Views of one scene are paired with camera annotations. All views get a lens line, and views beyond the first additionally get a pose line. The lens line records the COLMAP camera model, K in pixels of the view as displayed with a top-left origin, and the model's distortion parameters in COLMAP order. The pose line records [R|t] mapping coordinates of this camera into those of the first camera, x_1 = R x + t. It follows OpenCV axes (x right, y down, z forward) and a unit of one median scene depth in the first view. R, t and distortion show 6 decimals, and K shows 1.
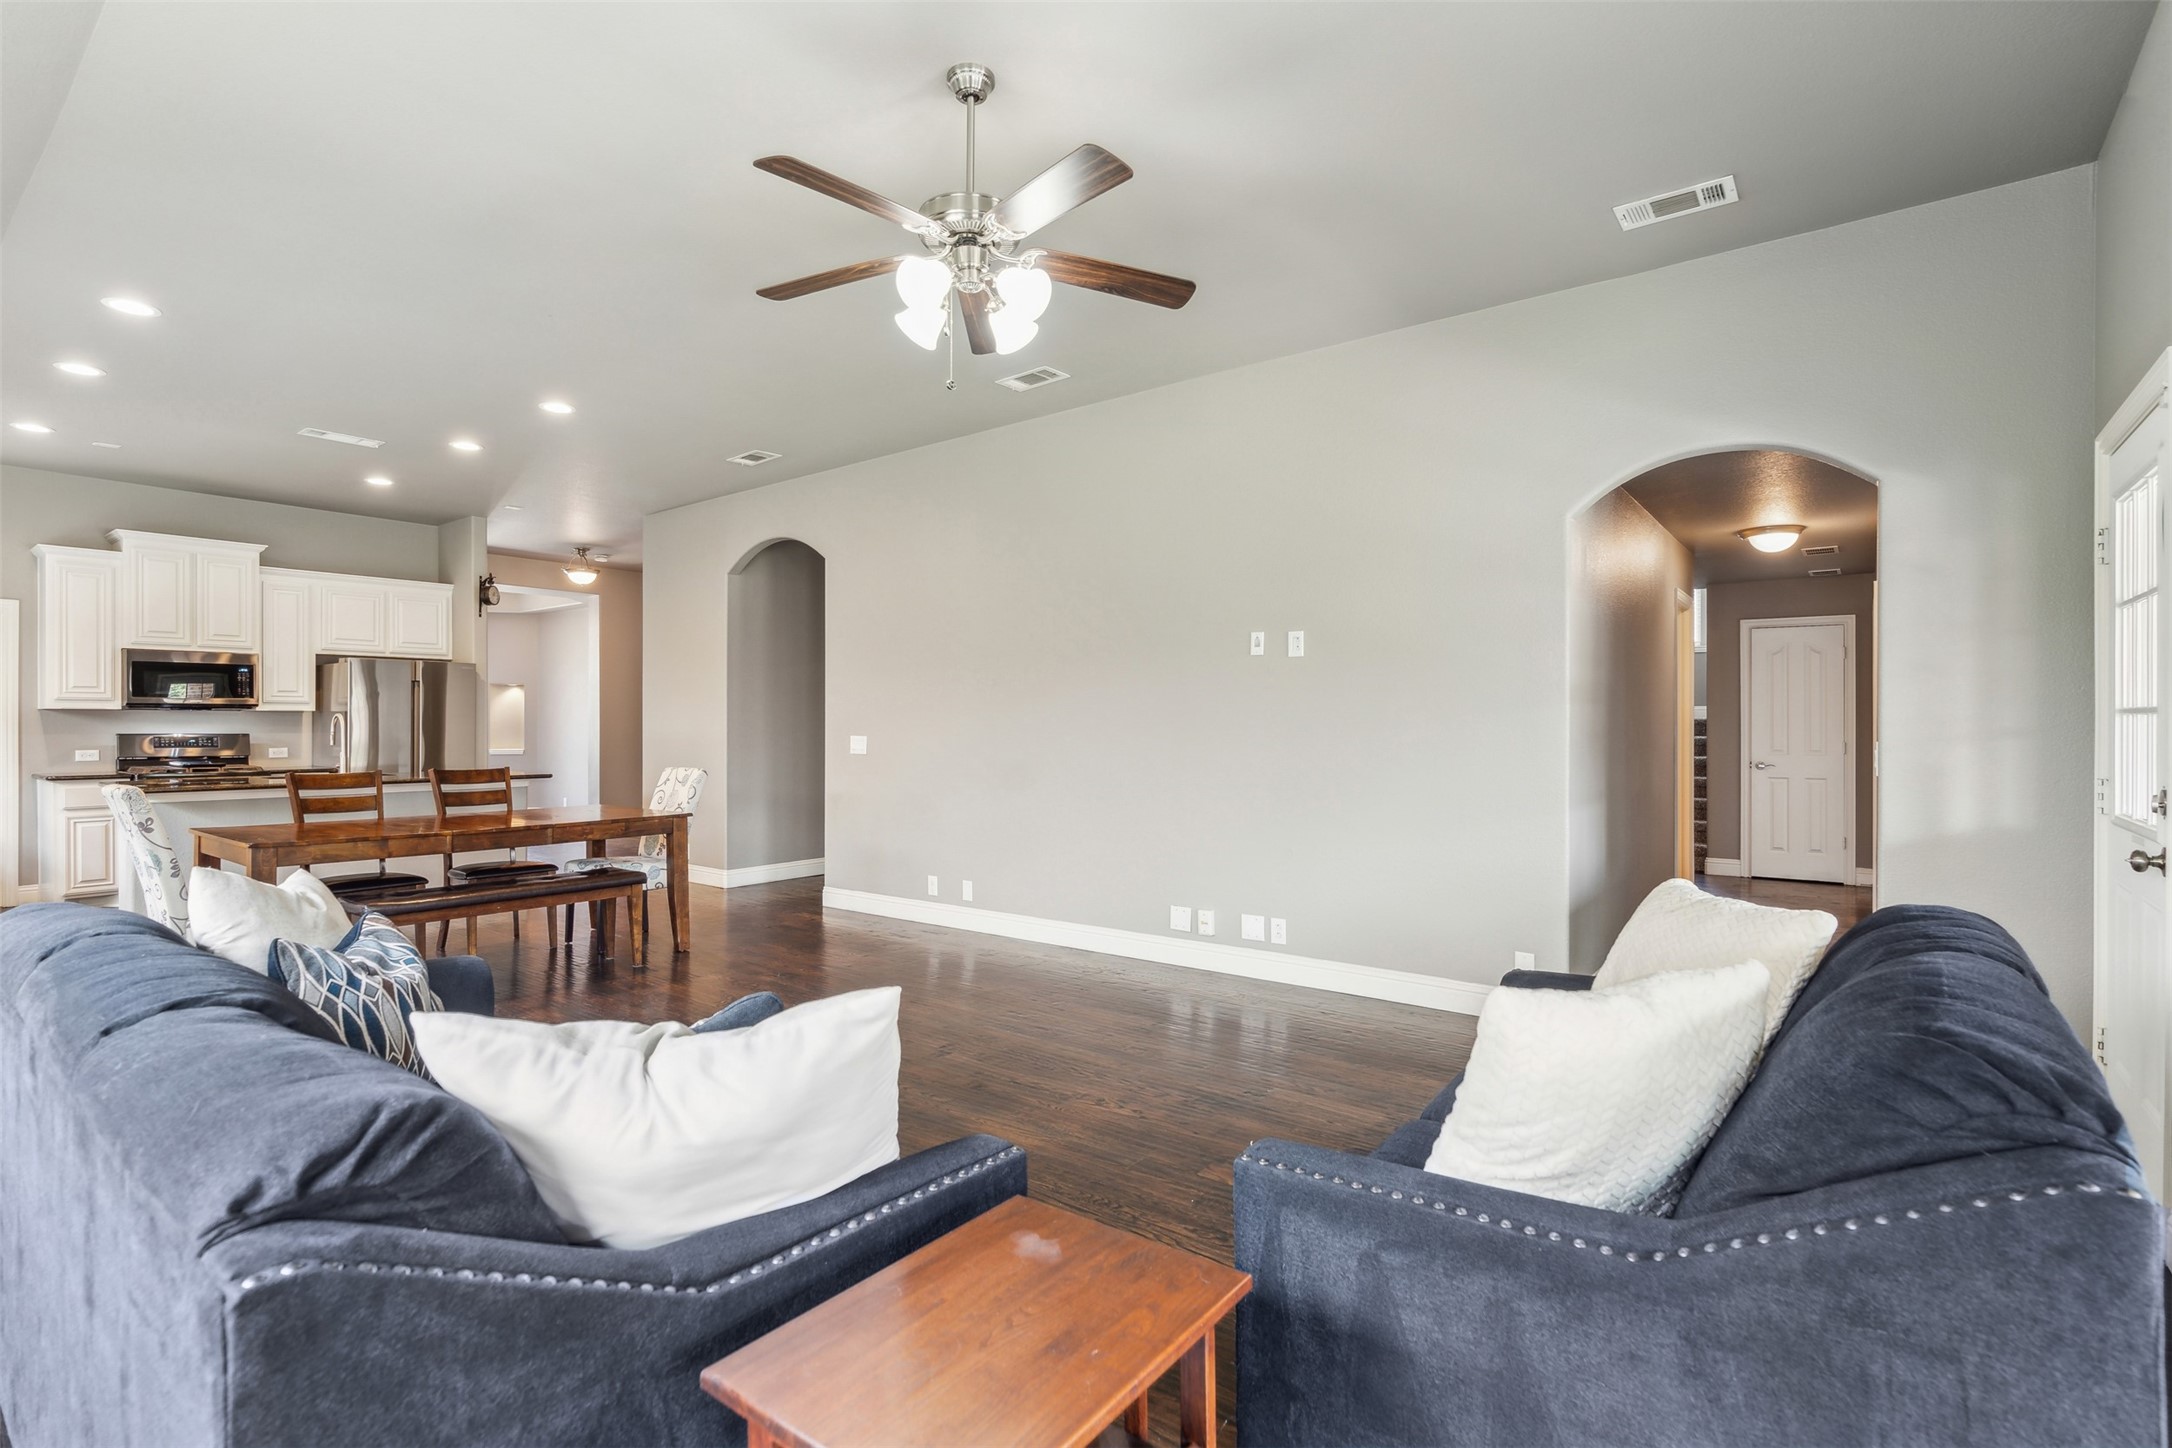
lens RADIAL K [[1007.9, 0, 1086.0], [0, 1007.9, 724.0], [0, 0, 1]] dist [-0.003524, -0.000279]
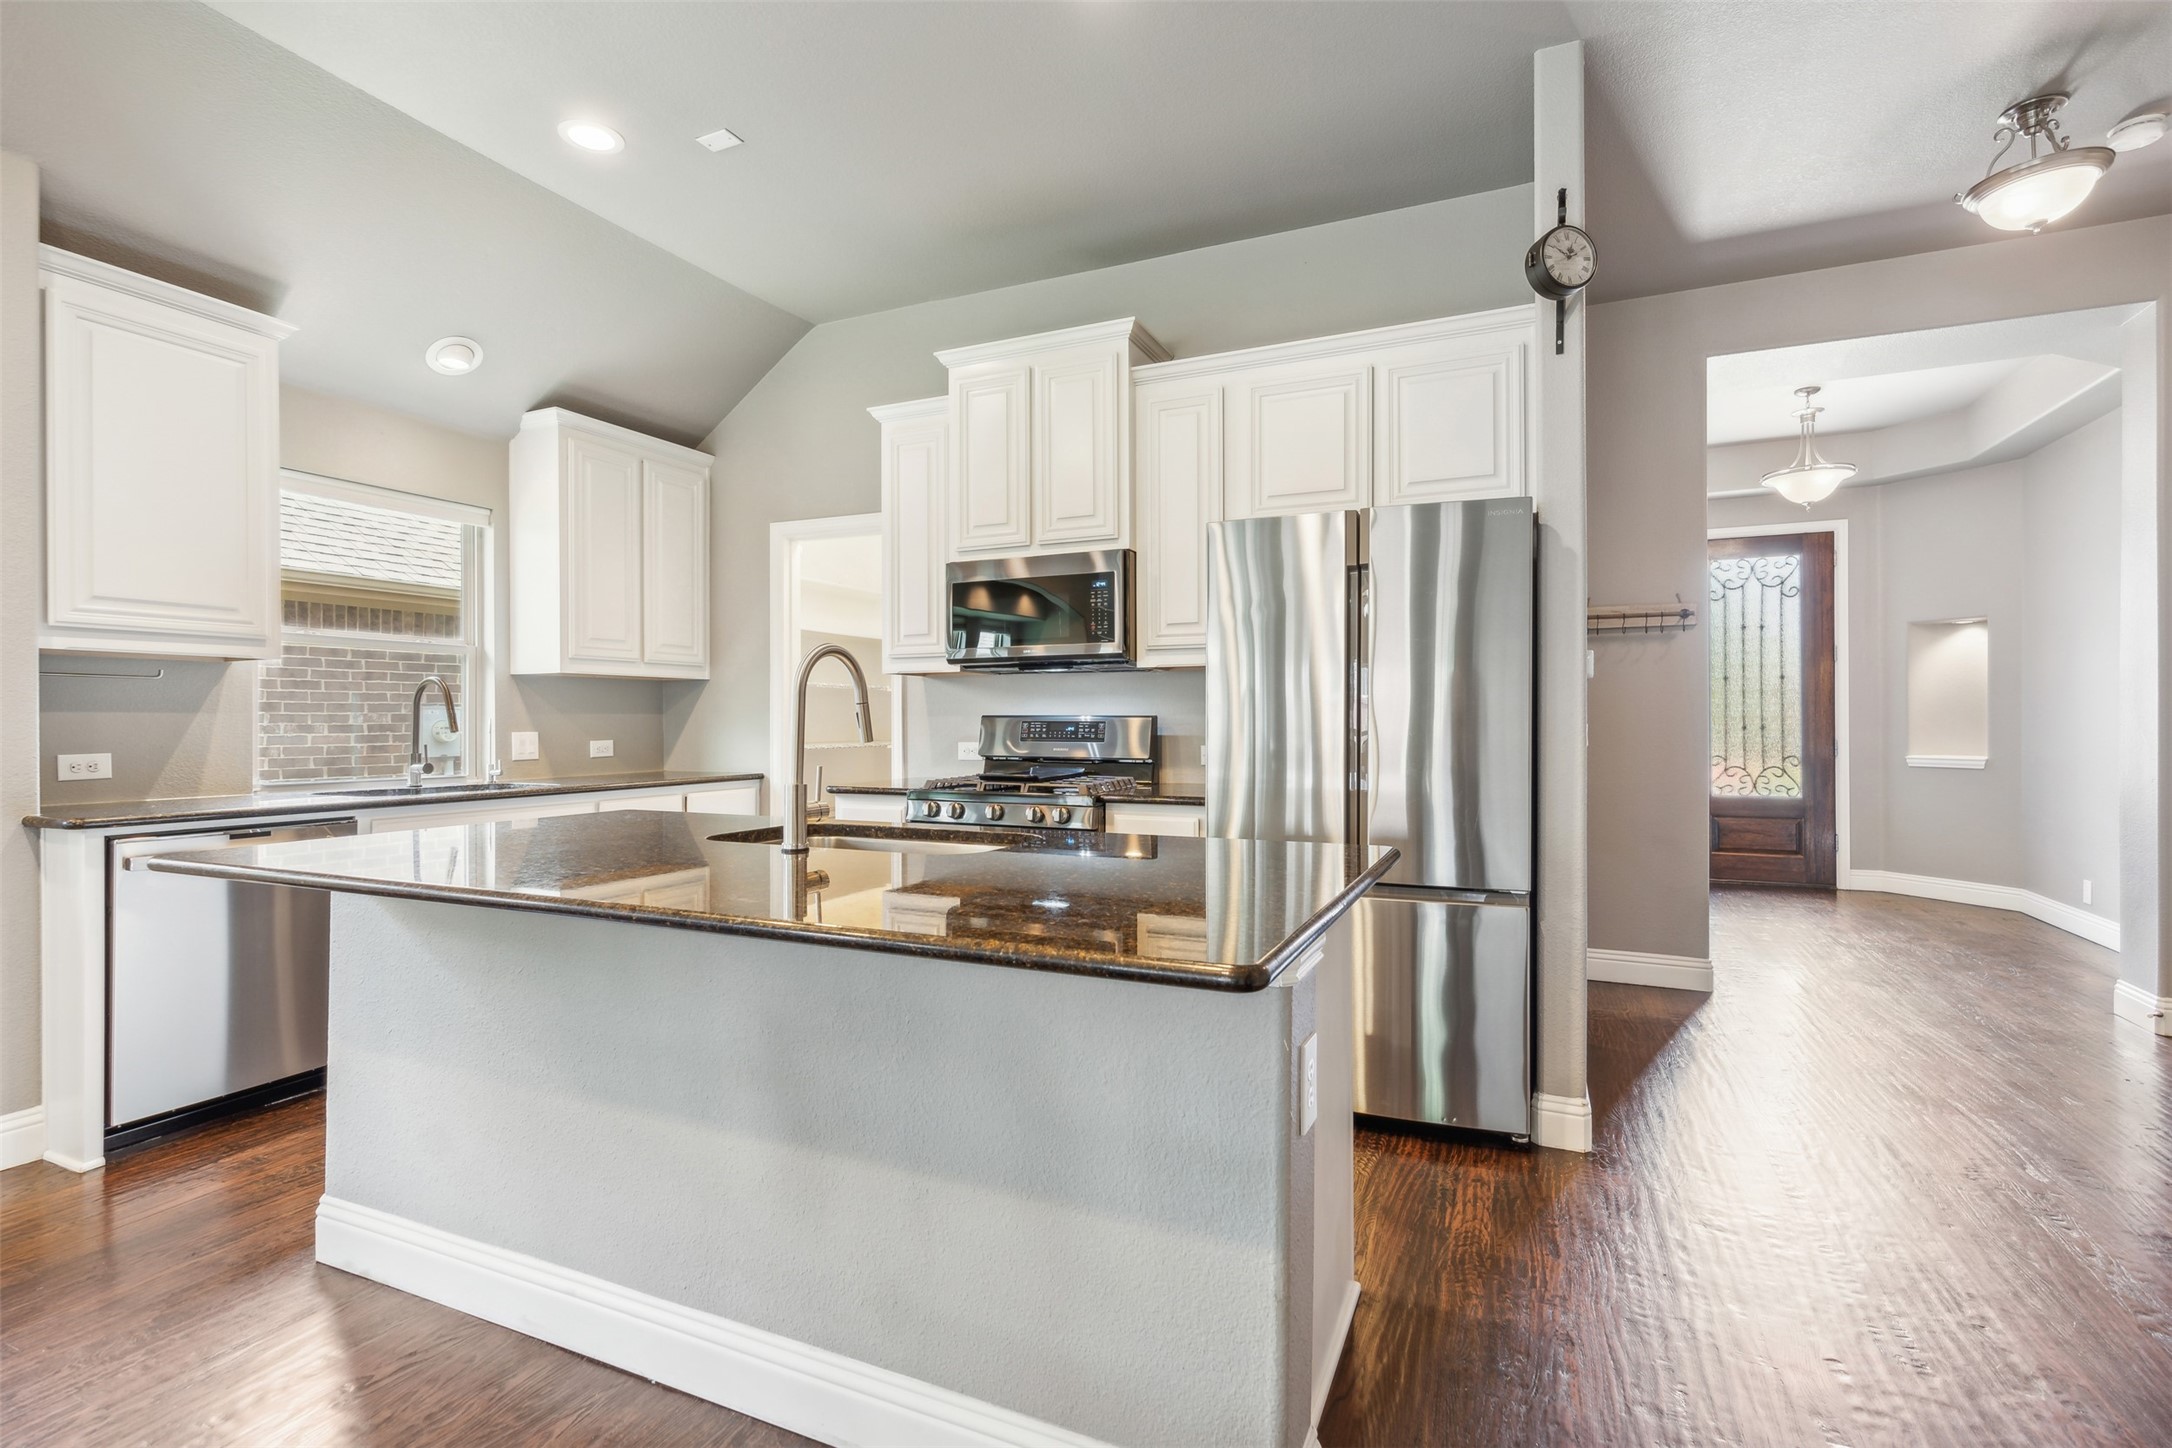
lens RADIAL K [[1002.4, 0, 1086.0], [0, 1002.4, 724.0], [0, 0, 1]] dist [0.007220, 0.000425]
pose [[0.235865, 0.004005, -0.971777, -0.367852], [0.001925, 0.999988, 0.004588, 0.012074], [0.971784, -0.002953, 0.235855, 0.877292]]
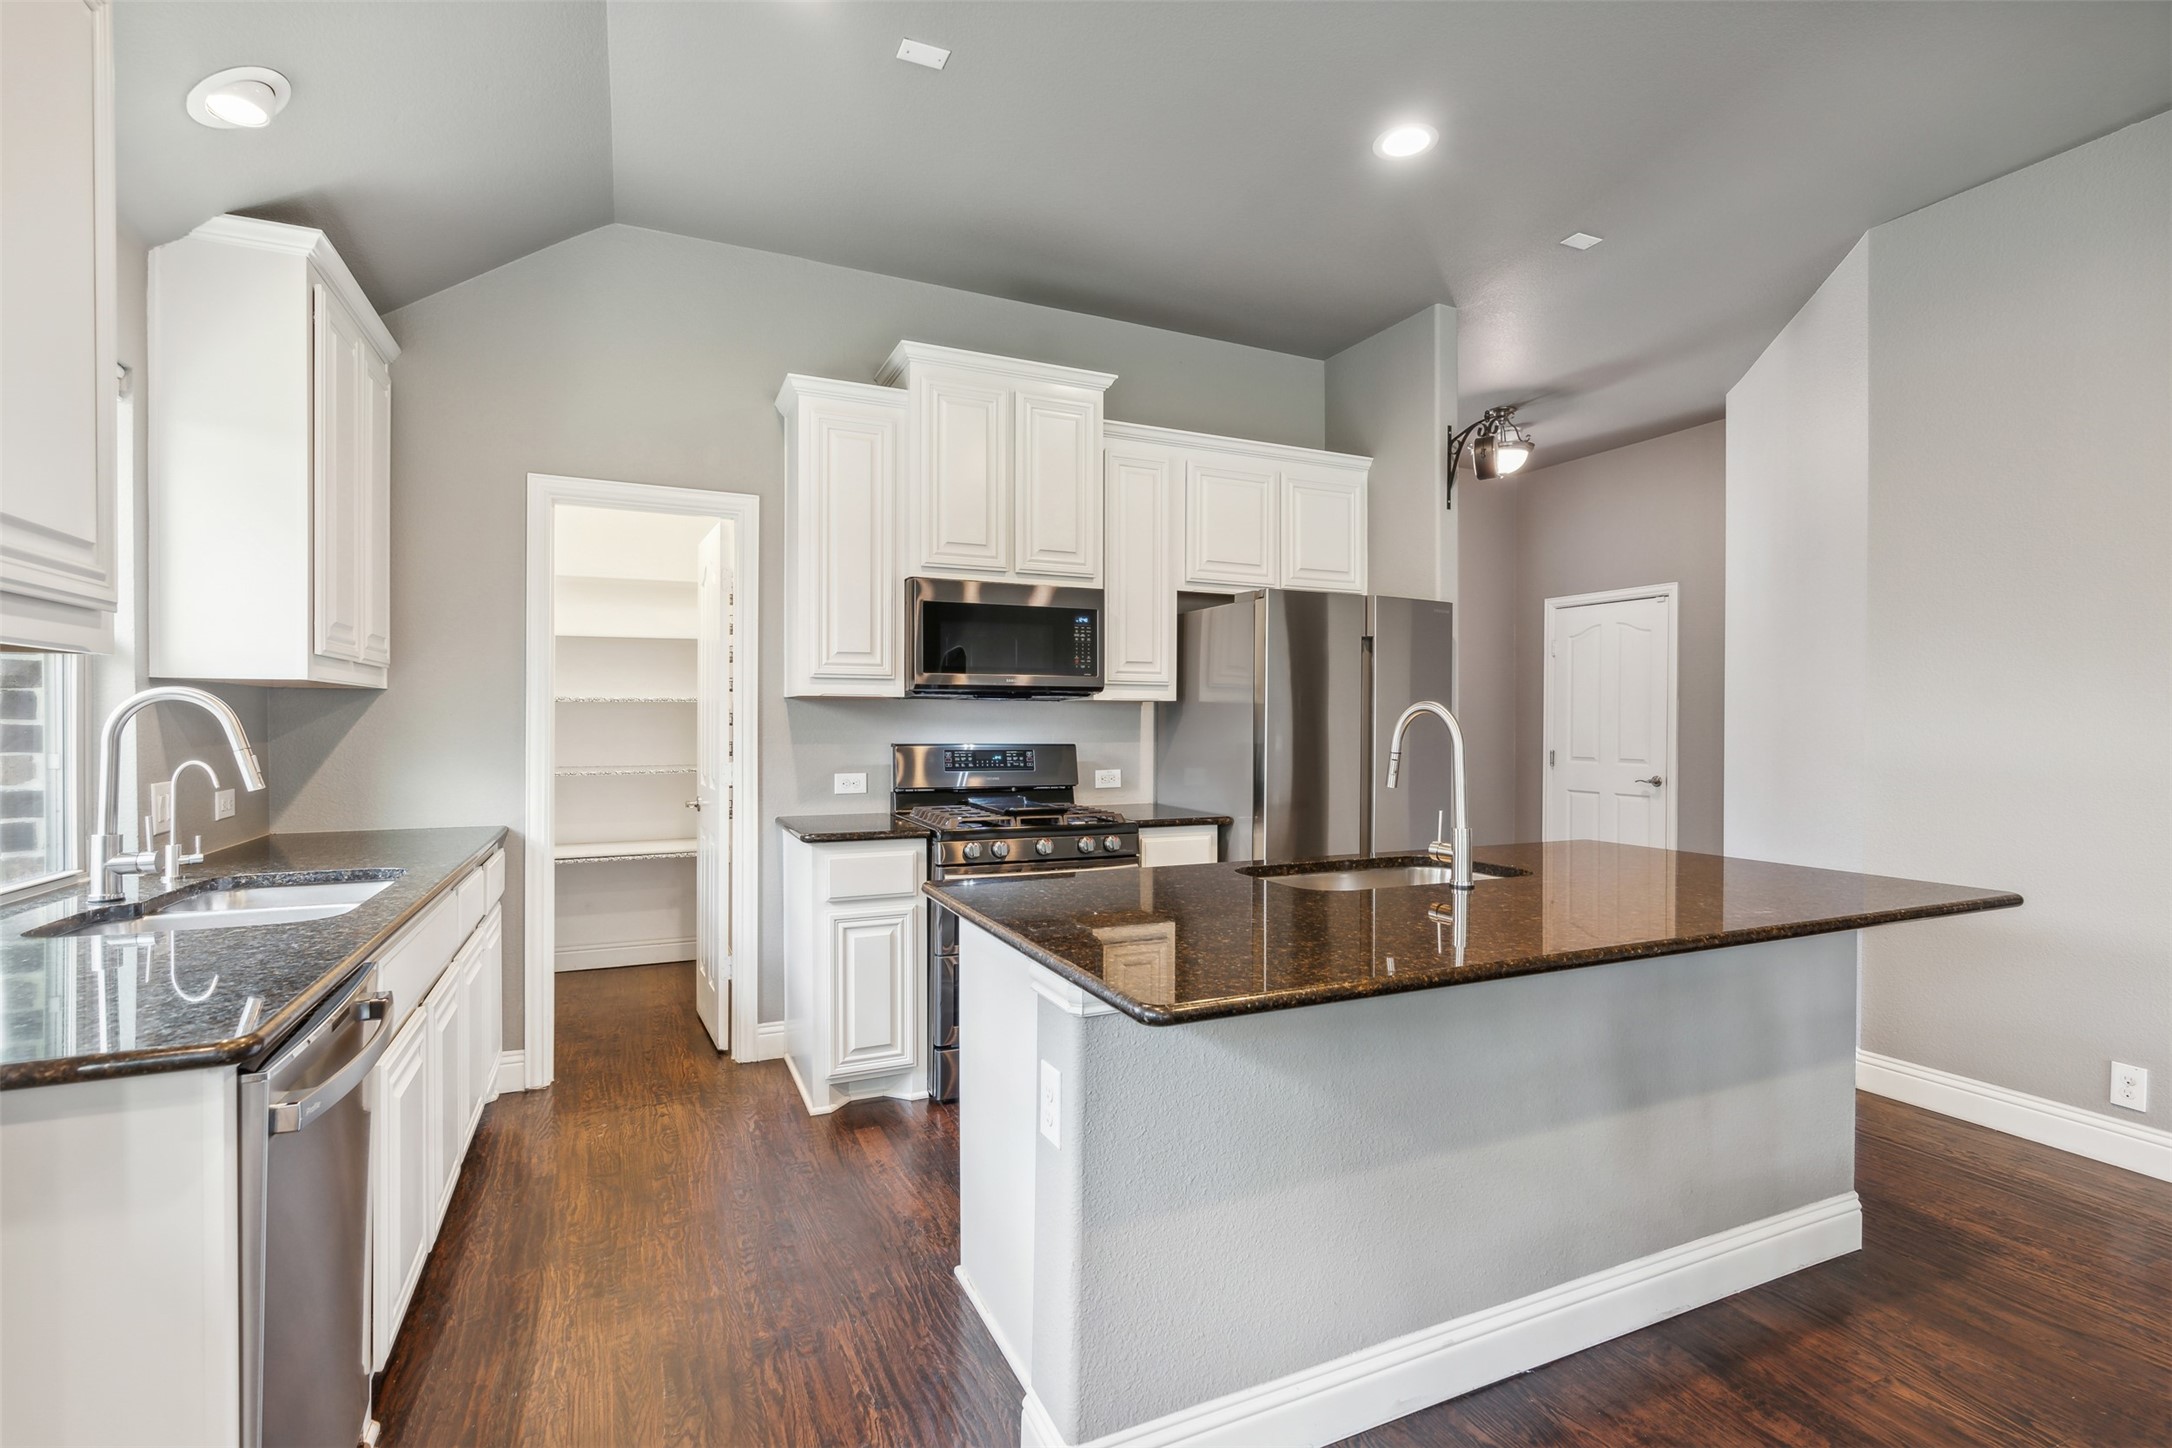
lens RADIAL K [[1002.4, 0, 1086.0], [0, 1002.4, 724.0], [0, 0, 1]] dist [0.007220, 0.000425]
pose [[0.888196, 0.005751, -0.459430, -0.601765], [-0.004830, 0.999983, 0.003180, -0.002548], [0.459440, -0.000605, 0.888208, 0.549634]]
